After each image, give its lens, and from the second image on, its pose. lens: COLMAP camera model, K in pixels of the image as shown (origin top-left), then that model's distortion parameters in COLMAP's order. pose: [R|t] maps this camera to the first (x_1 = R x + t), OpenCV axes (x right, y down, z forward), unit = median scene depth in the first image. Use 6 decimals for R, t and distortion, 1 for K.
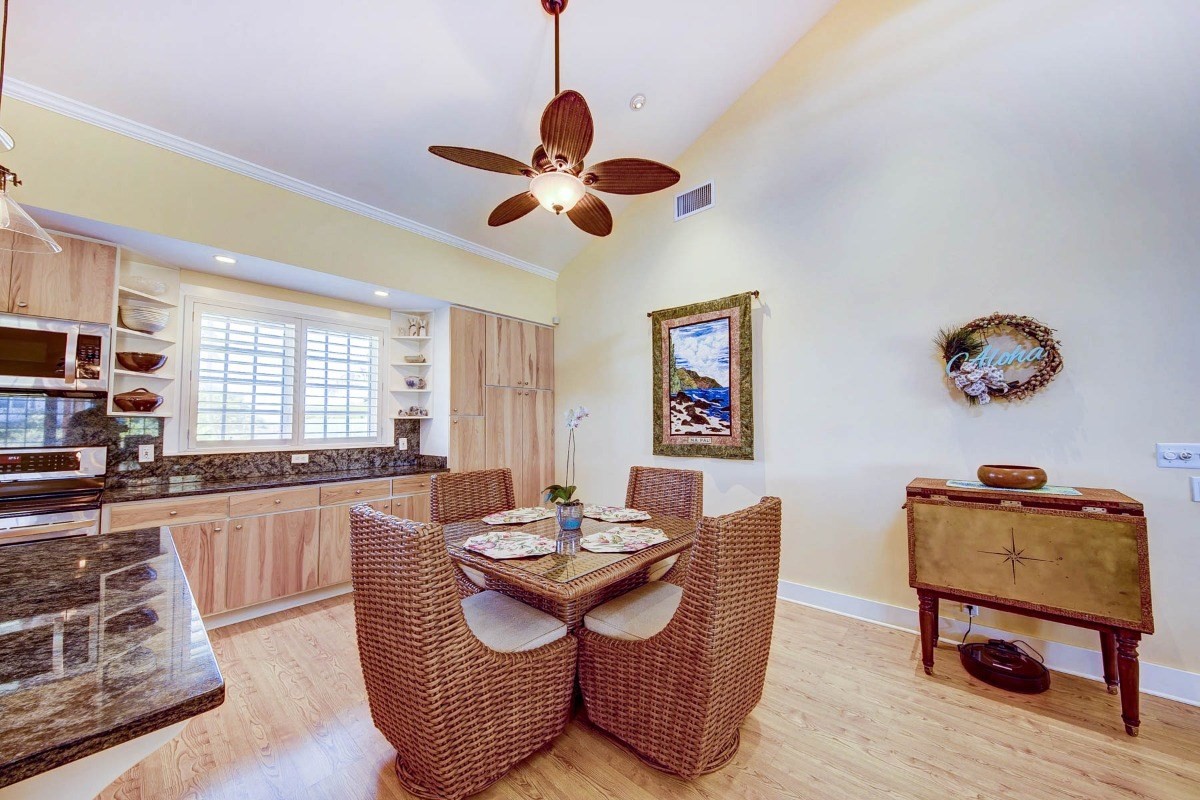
lens RADIAL K [[423.9, 0, 600.4], [0, 423.9, 405.0], [0, 0, 1]] dist [0.001826, -0.001192]
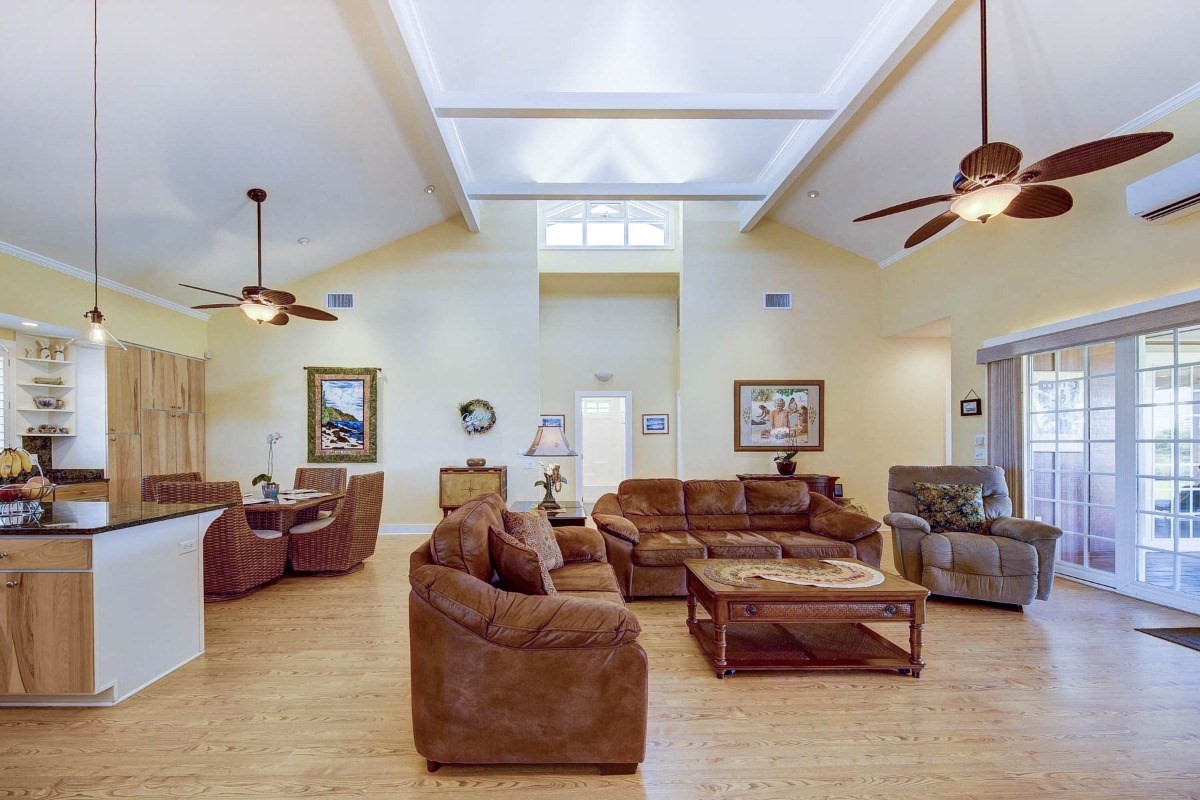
lens RADIAL K [[423.9, 0, 582.0], [0, 423.9, 442.5], [0, 0, 1]] dist [0.001826, -0.001192]
pose [[0.716014, 0.004759, 0.698070, -0.310955], [-0.034667, 0.998985, 0.028748, -0.042079], [-0.697224, -0.044784, 0.715453, -1.023838]]
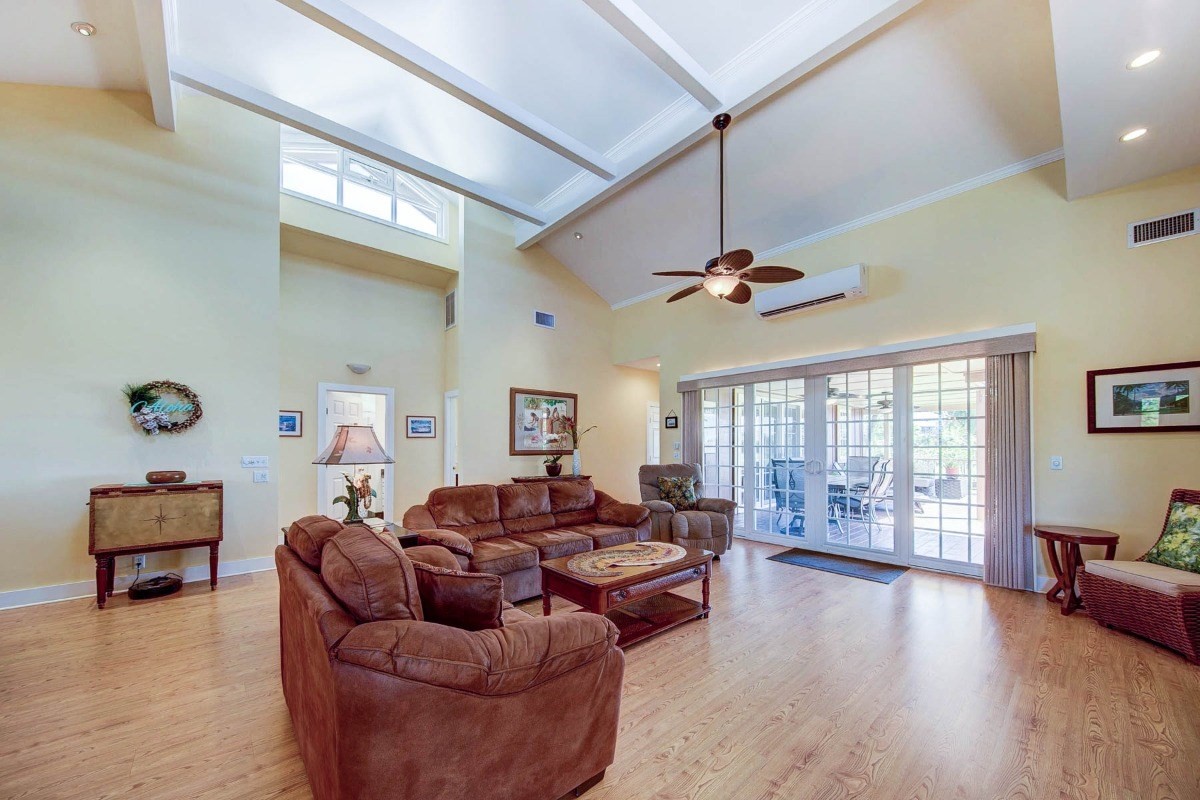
lens RADIAL K [[423.9, 0, 593.8], [0, 423.9, 441.8], [0, 0, 1]] dist [0.001826, -0.001192]
pose [[0.106998, 0.017724, 0.994101, -0.439656], [-0.046148, 0.998852, -0.012841, -0.026348], [-0.993188, -0.044502, 0.107693, -0.700704]]
